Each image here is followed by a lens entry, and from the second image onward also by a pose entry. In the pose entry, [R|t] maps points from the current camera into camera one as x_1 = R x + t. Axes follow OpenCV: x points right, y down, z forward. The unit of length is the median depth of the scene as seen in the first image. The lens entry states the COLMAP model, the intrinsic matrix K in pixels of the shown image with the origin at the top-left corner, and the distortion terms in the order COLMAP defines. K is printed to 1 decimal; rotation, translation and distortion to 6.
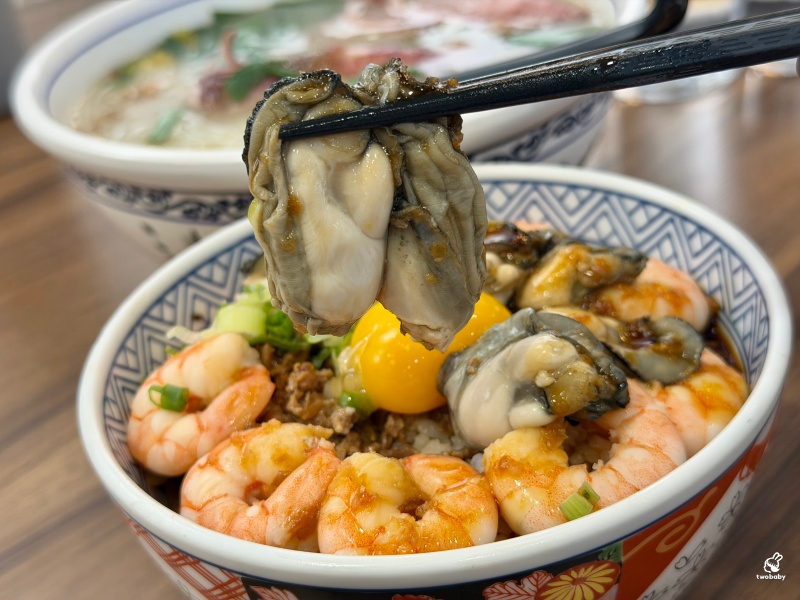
lens RADIAL K [[1274.2, 0, 400.0], [0, 1274.2, 300.0], [0, 0, 1]] dist [0.002584, 0.017474]
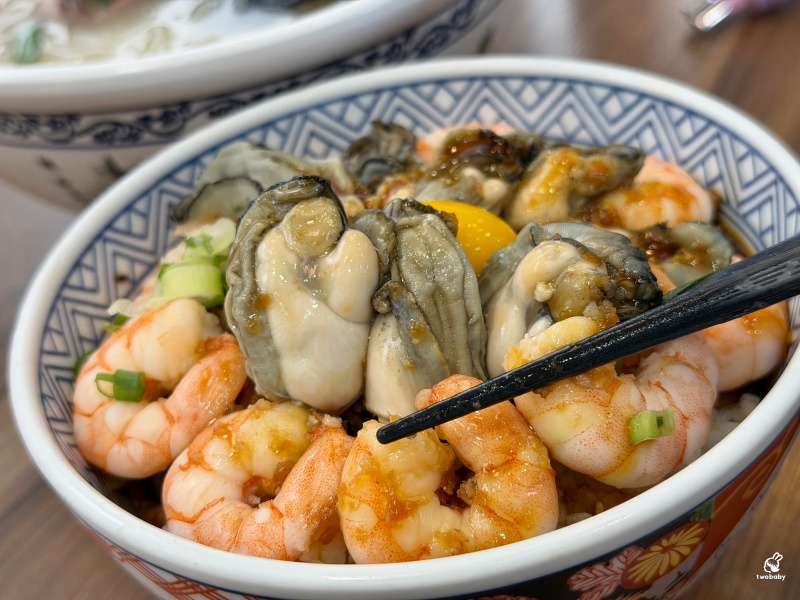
lens RADIAL K [[1274.2, 0, 400.0], [0, 1274.2, 300.0], [0, 0, 1]] dist [0.002584, 0.017474]
pose [[0.983073, -0.123880, 0.134989, -0.104494], [0.111121, 0.988934, 0.098297, -0.039250], [-0.145672, -0.081633, 0.985959, 0.151161]]
